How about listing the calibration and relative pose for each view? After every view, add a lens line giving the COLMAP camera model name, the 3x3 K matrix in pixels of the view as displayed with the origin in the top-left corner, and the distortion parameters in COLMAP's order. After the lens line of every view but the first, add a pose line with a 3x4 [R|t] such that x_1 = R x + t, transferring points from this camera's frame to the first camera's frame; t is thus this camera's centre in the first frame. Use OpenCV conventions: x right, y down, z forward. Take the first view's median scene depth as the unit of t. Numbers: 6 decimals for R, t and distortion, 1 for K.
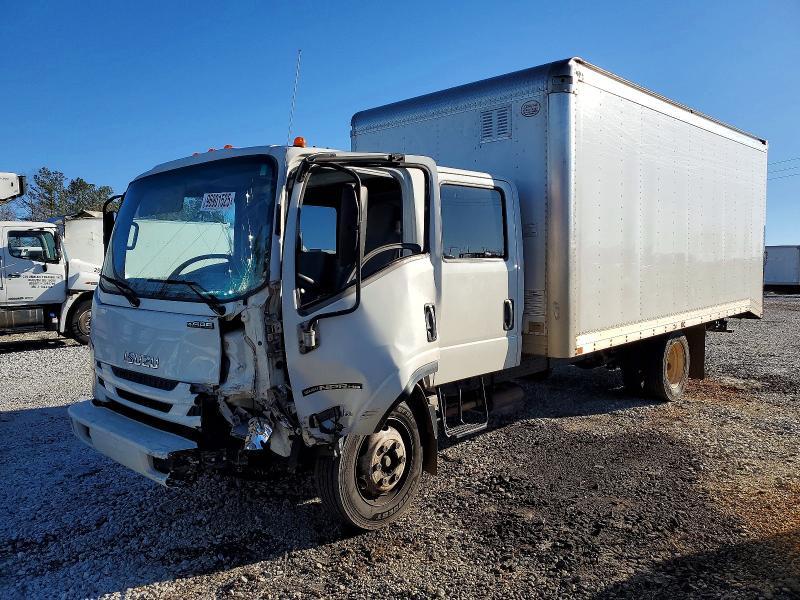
lens RADIAL K [[614.1, 0, 400.0], [0, 614.1, 300.0], [0, 0, 1]] dist [0.048089, -0.006450]
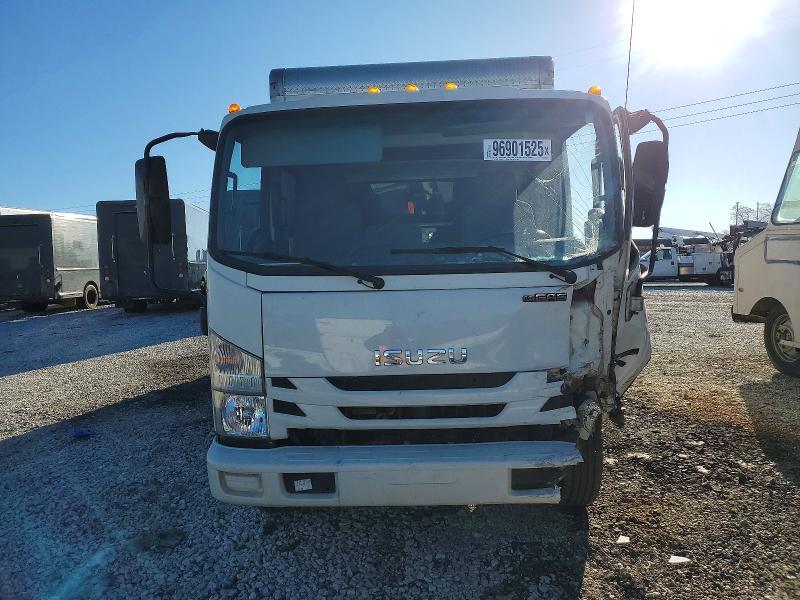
lens RADIAL K [[614.1, 0, 400.0], [0, 614.1, 300.0], [0, 0, 1]] dist [0.048089, -0.006450]
pose [[0.750836, -0.068177, 0.656960, -1.002302], [0.070198, 0.997262, 0.023264, 0.010705], [-0.656747, 0.028650, 0.753566, 0.512700]]
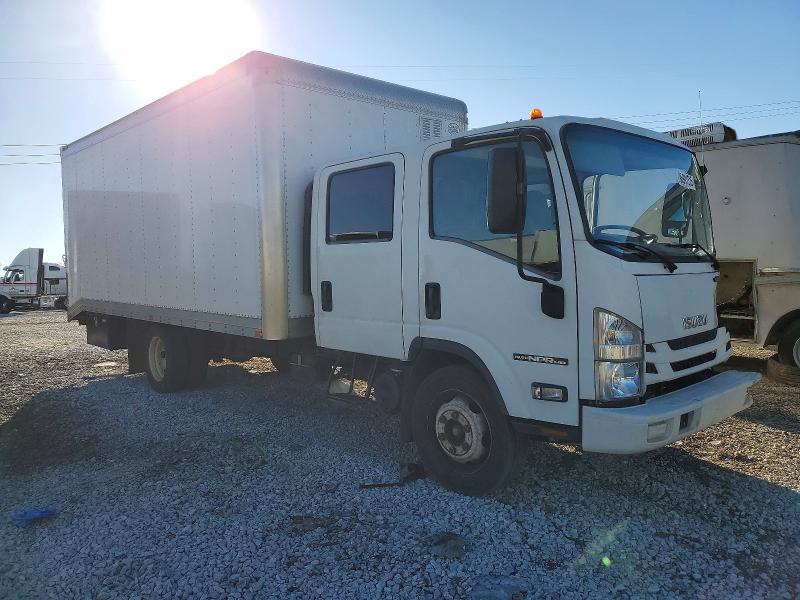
lens RADIAL K [[614.1, 0, 400.0], [0, 614.1, 300.0], [0, 0, 1]] dist [0.048089, -0.006450]
pose [[0.061930, -0.053040, 0.996670, -1.612155], [0.088005, 0.994988, 0.047482, -0.033997], [-0.994193, 0.084771, 0.066288, 1.547480]]
